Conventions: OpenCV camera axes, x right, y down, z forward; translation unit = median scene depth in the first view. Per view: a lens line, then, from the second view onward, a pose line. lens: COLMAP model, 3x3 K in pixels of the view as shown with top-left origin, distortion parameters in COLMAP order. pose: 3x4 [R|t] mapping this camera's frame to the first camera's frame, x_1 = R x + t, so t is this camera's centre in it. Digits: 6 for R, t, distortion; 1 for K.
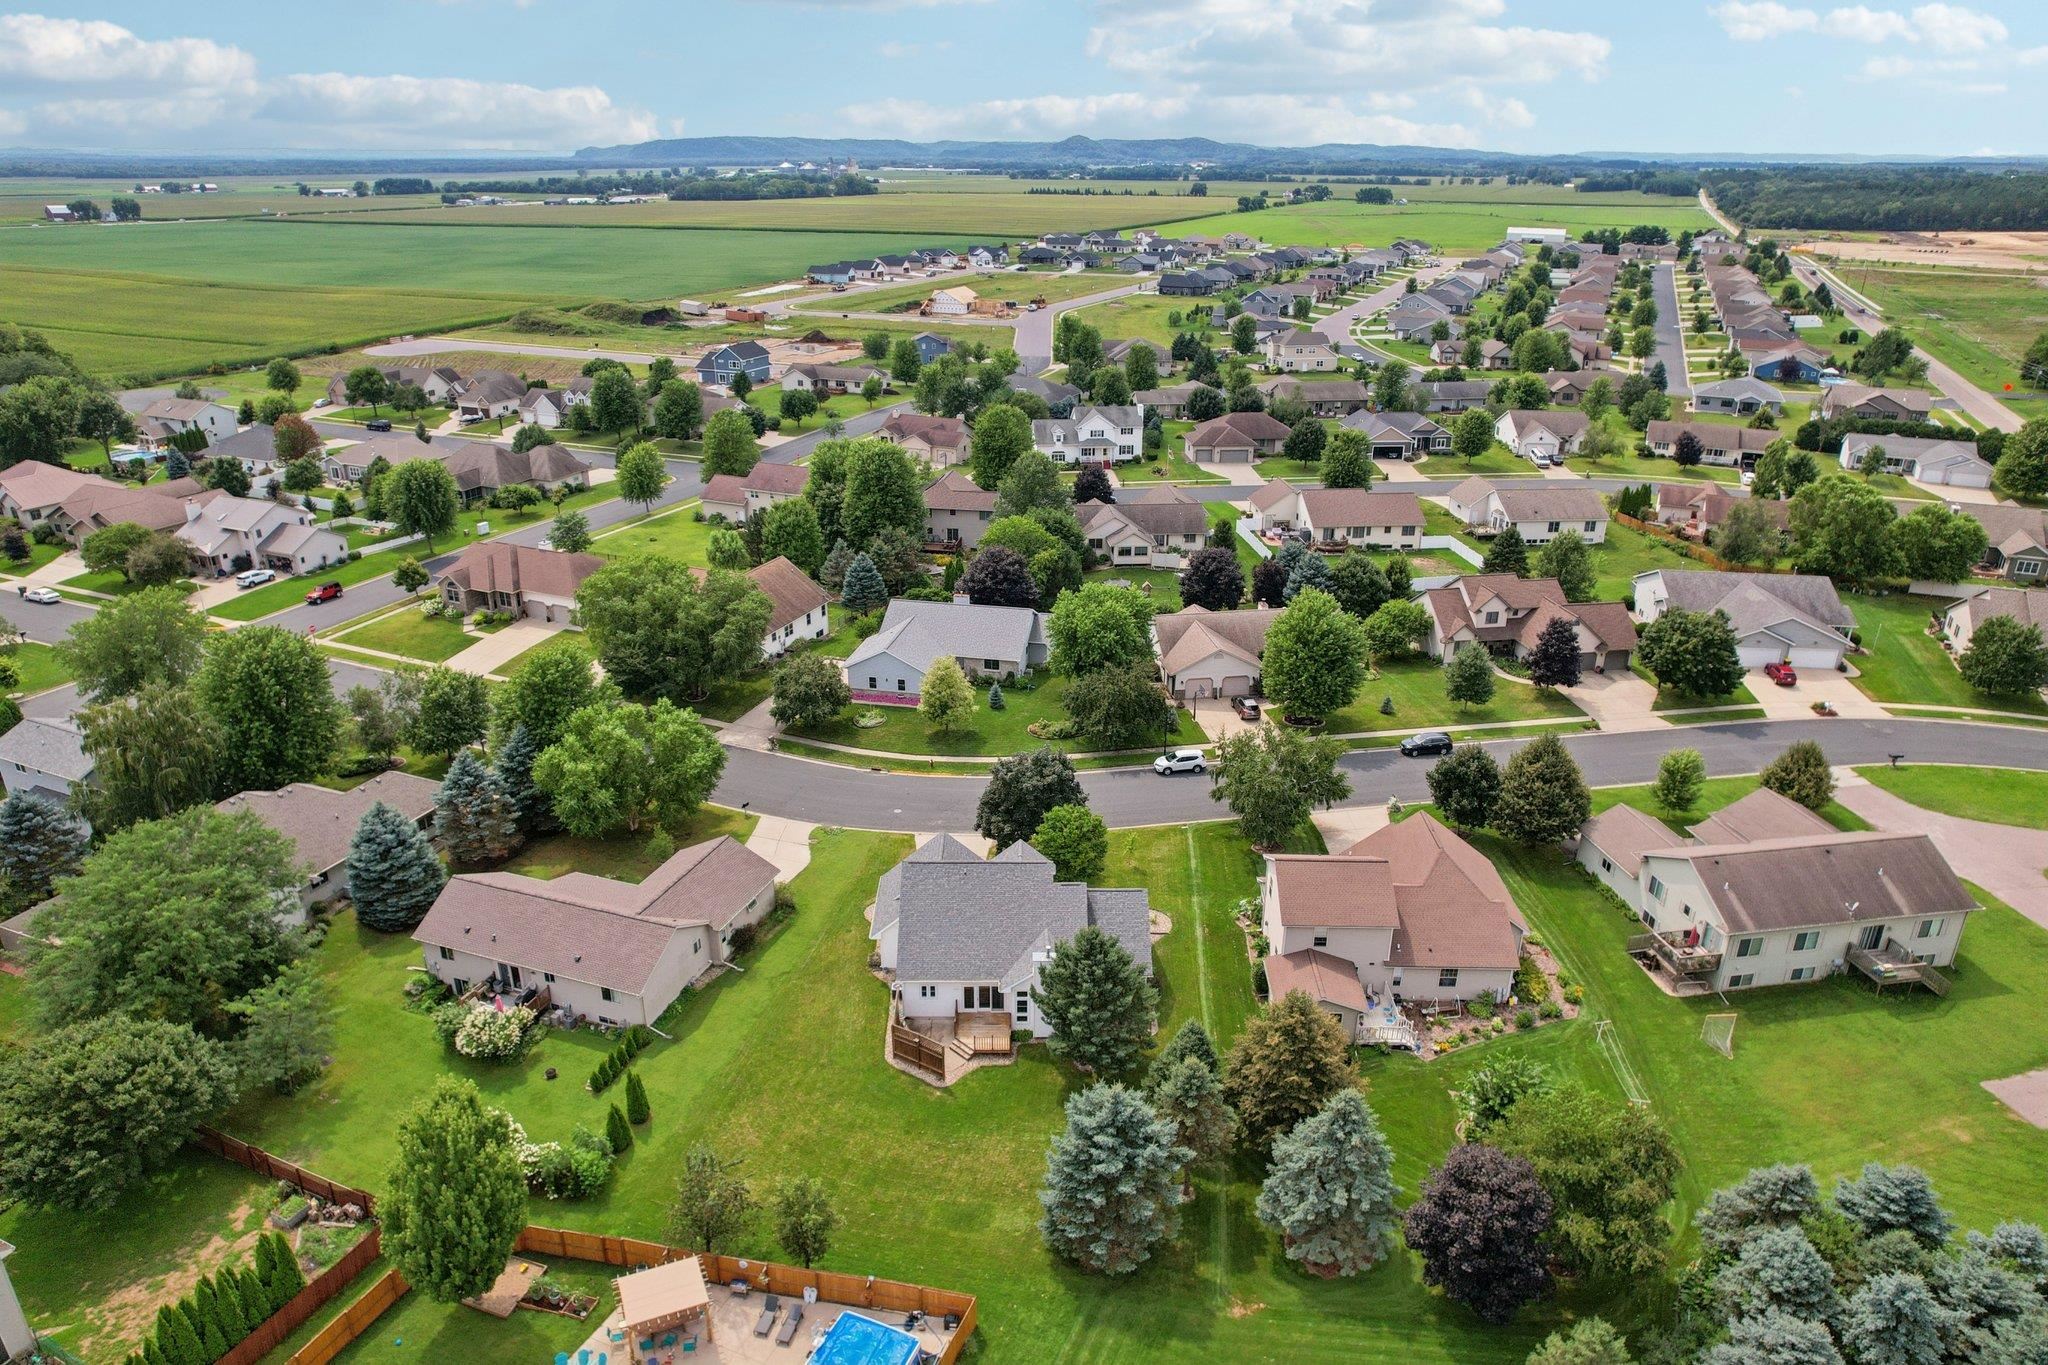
lens RADIAL K [[1319.3, 0, 1034.2], [0, 1319.3, 676.3], [0, 0, 1]] dist [-0.078858, 0.068624]
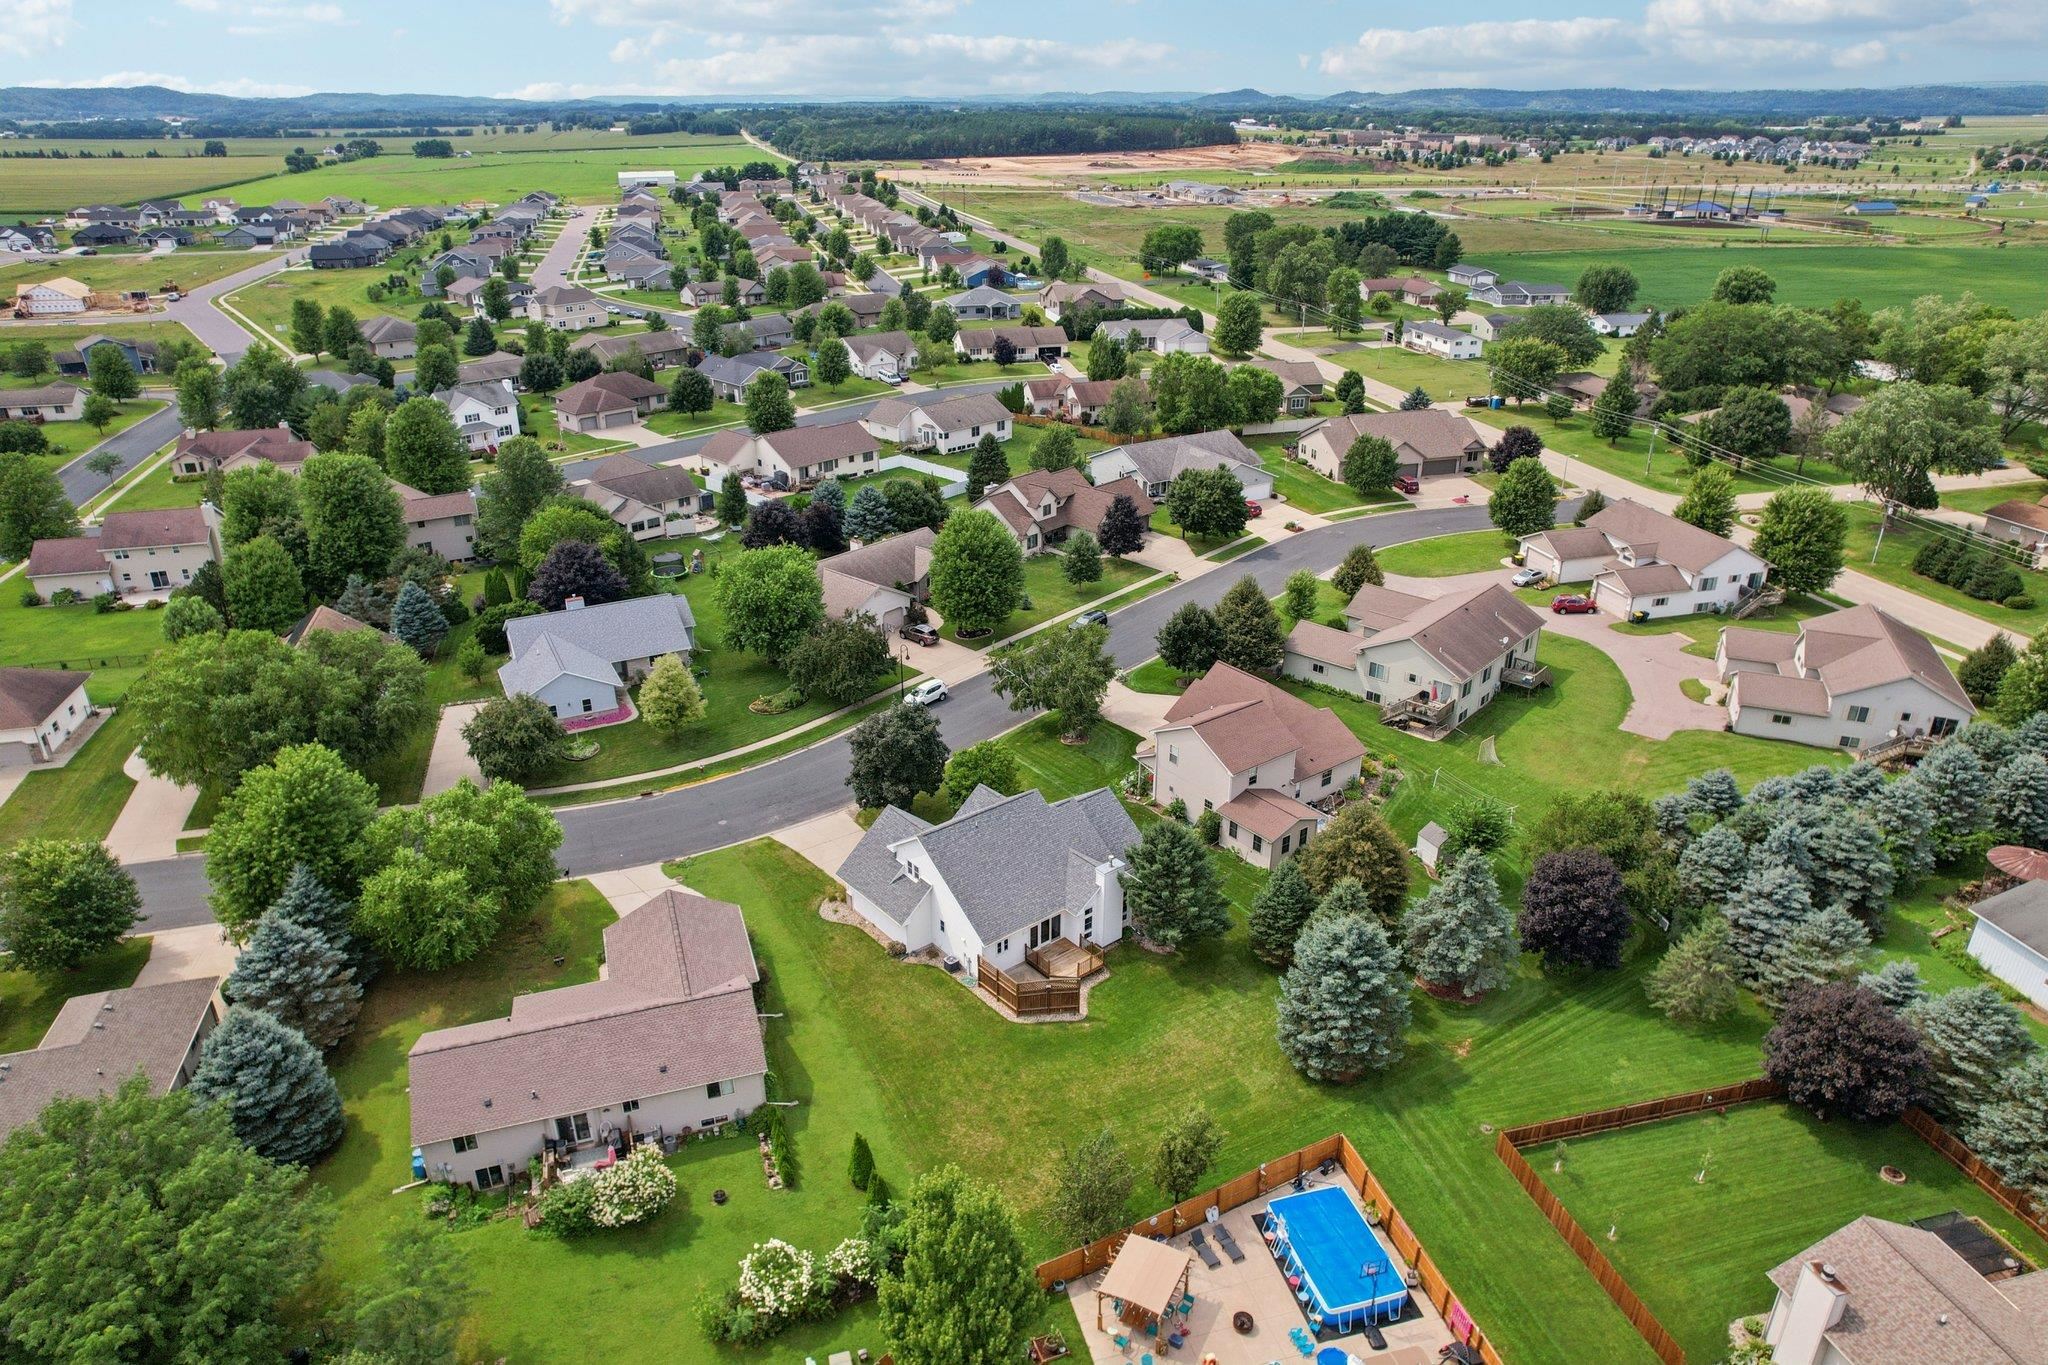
lens RADIAL K [[1319.3, 0, 1034.2], [0, 1319.3, 676.3], [0, 0, 1]] dist [-0.078858, 0.068624]
pose [[0.775291, -0.258698, 0.576194, -0.264821], [0.238045, 0.964679, 0.112820, -0.028542], [-0.585029, 0.049692, 0.809489, 0.079134]]
